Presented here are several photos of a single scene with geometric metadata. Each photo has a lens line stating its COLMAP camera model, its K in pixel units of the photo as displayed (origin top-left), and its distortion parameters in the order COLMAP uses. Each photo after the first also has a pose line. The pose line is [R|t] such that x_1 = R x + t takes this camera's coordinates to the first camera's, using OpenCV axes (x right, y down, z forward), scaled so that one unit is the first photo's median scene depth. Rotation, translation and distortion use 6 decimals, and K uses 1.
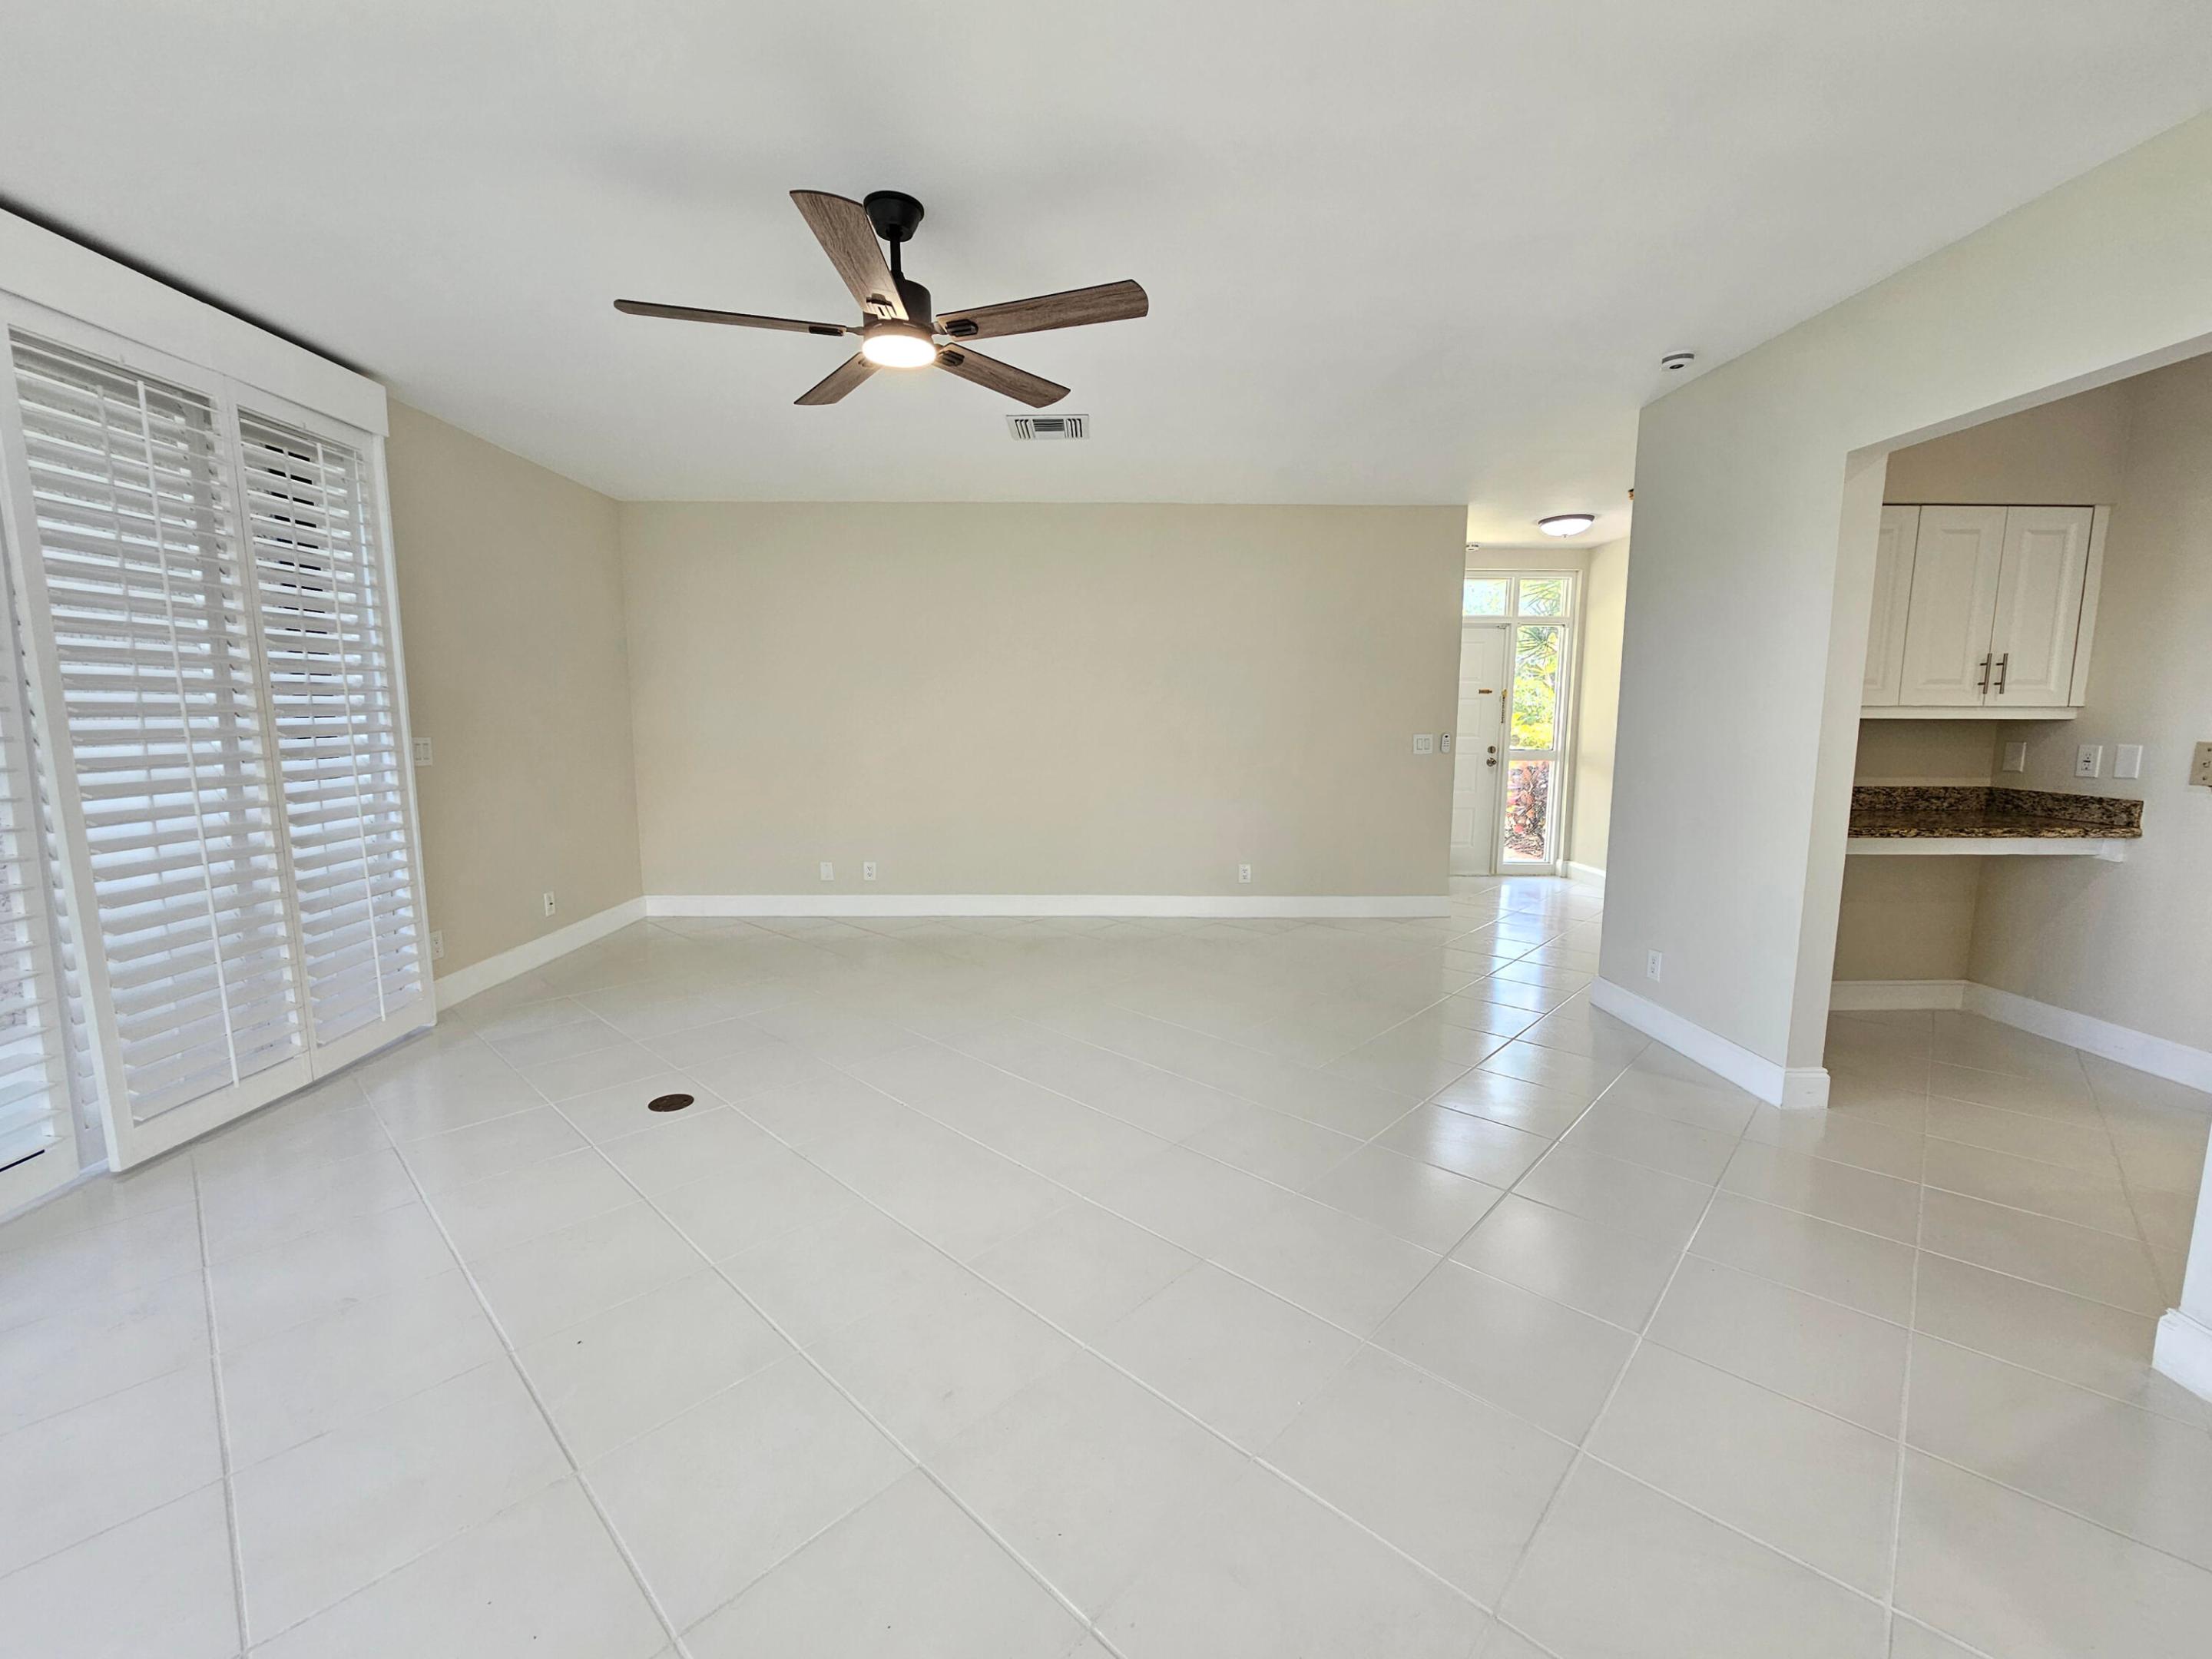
lens RADIAL K [[906.3, 0, 1106.5], [0, 906.3, 831.1], [0, 0, 1]] dist [-0.002845, 0.001710]
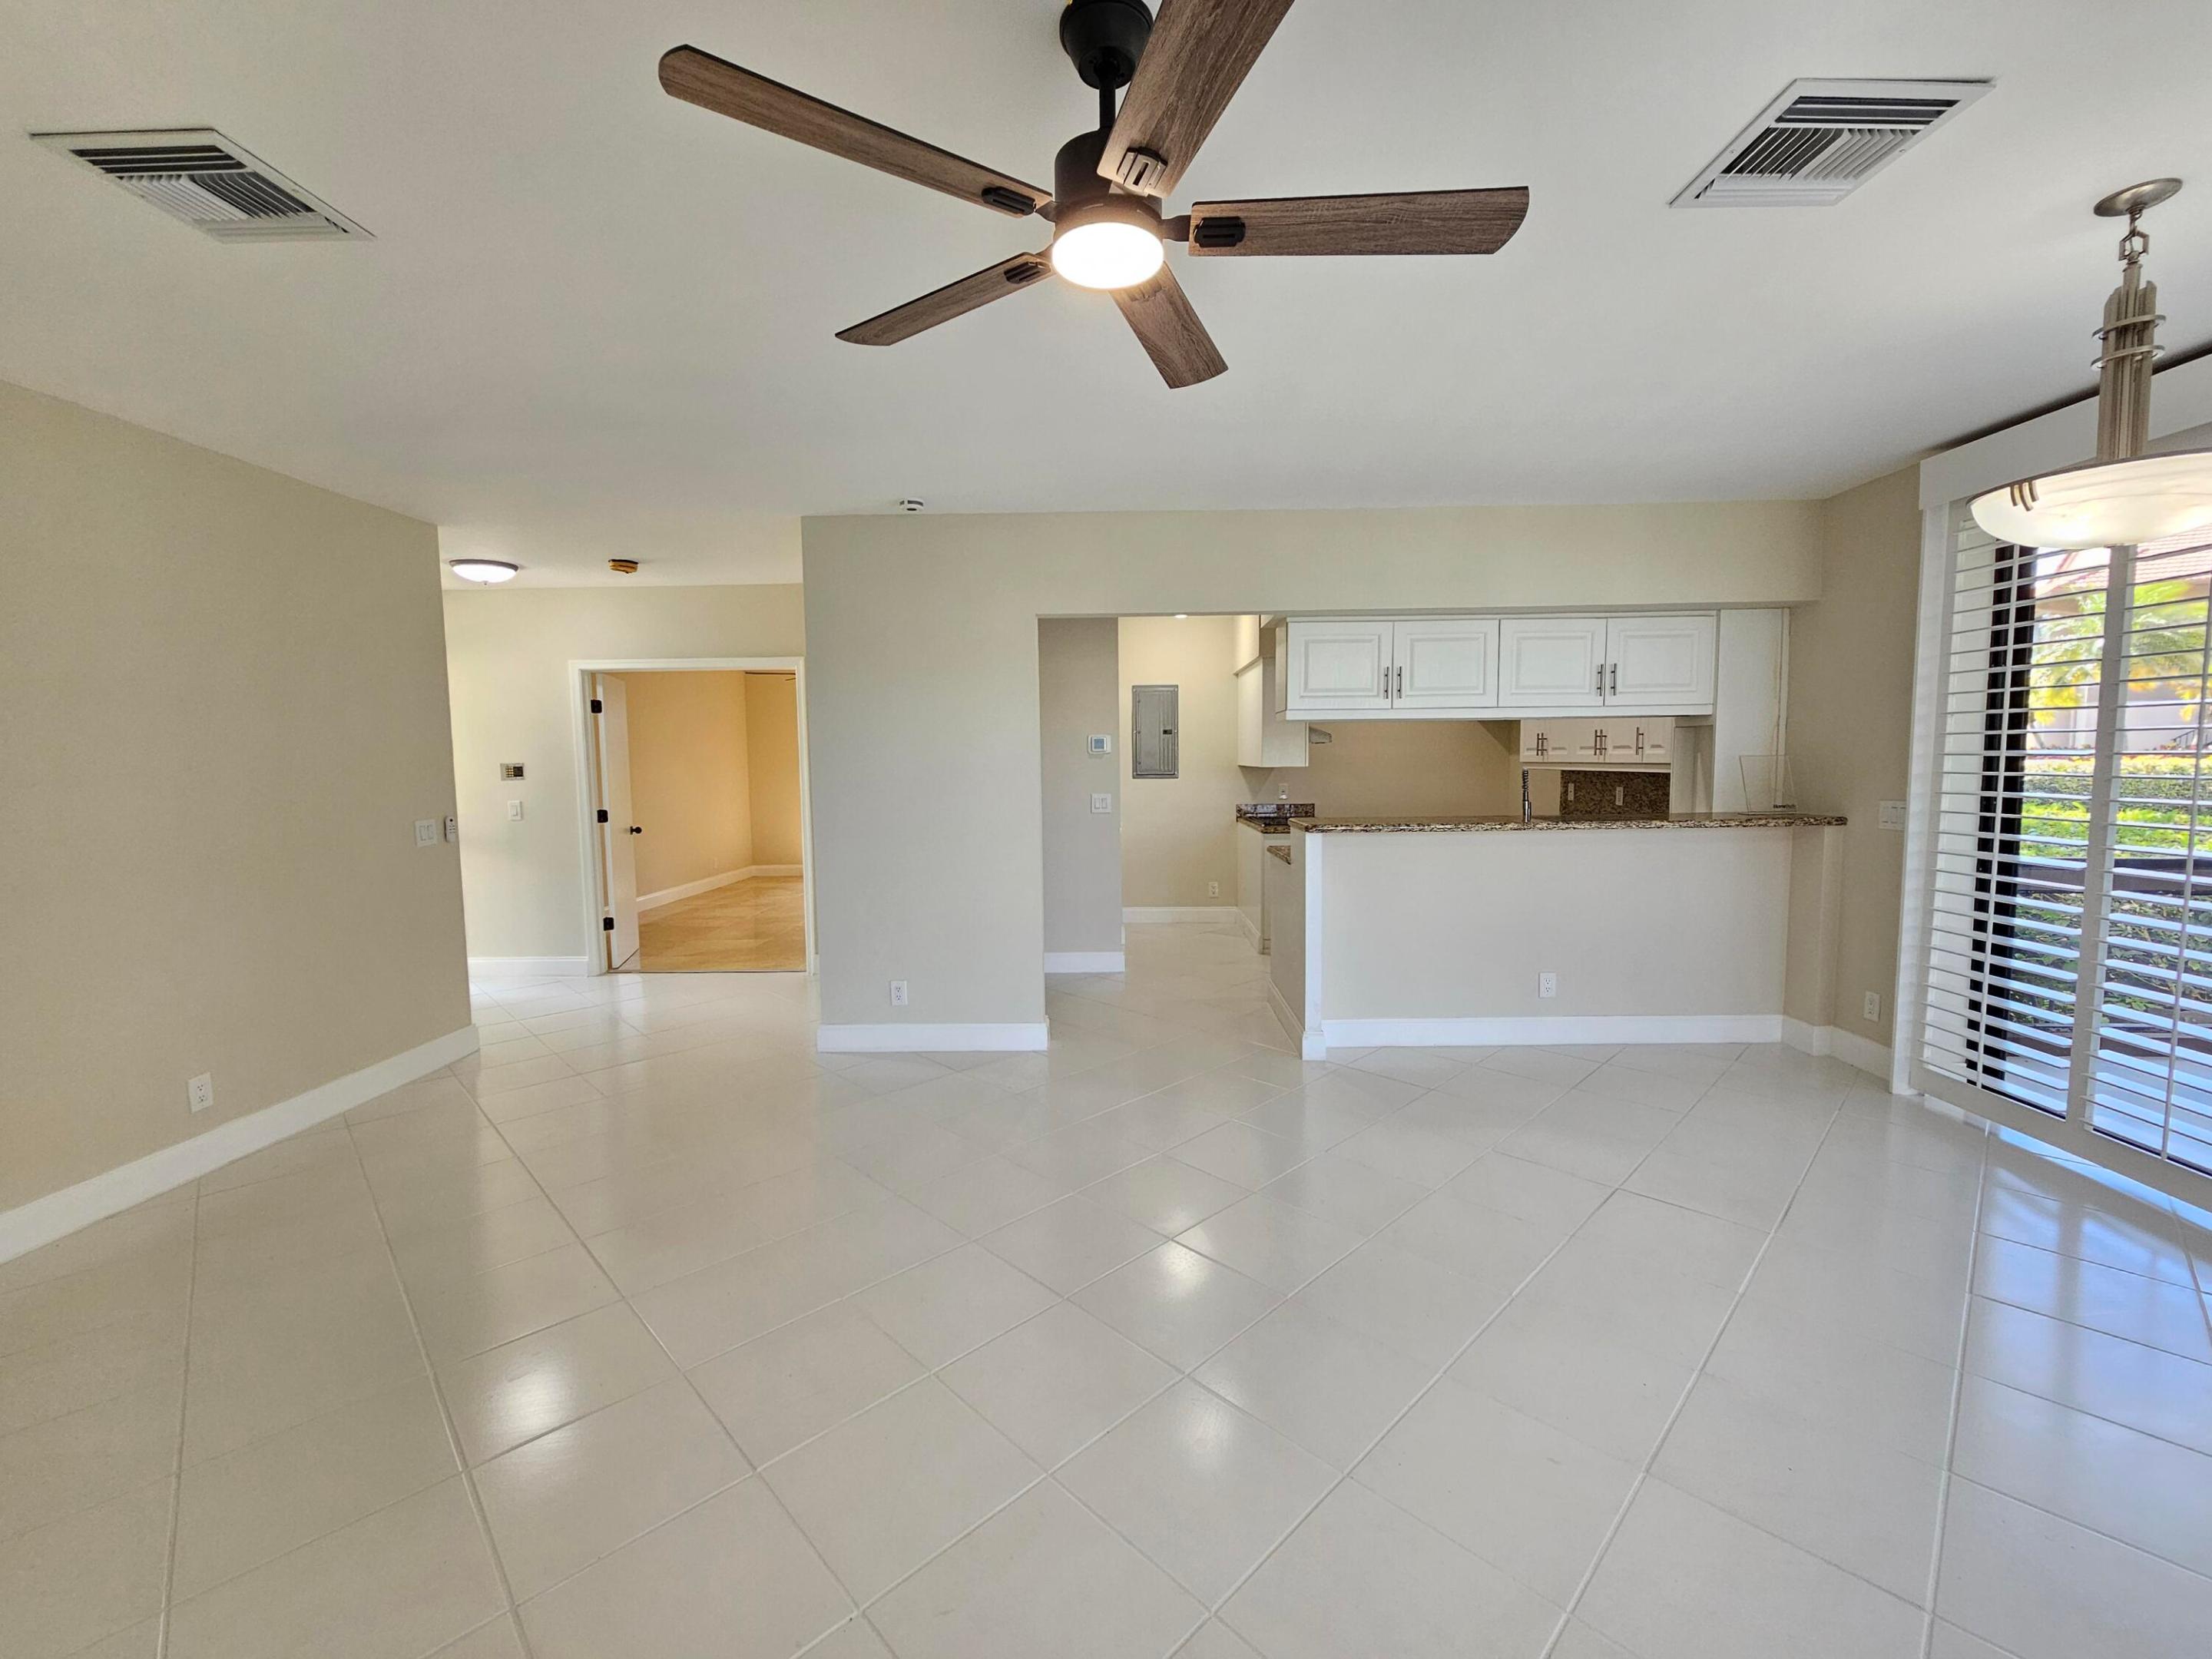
lens RADIAL K [[906.3, 0, 1104.2], [0, 906.3, 835.1], [0, 0, 1]] dist [-0.002845, 0.001710]
pose [[0.040587, -0.084285, 0.995615, -0.593957], [0.142244, 0.986774, 0.077737, -0.117884], [-0.988999, 0.138465, 0.052039, 0.677441]]
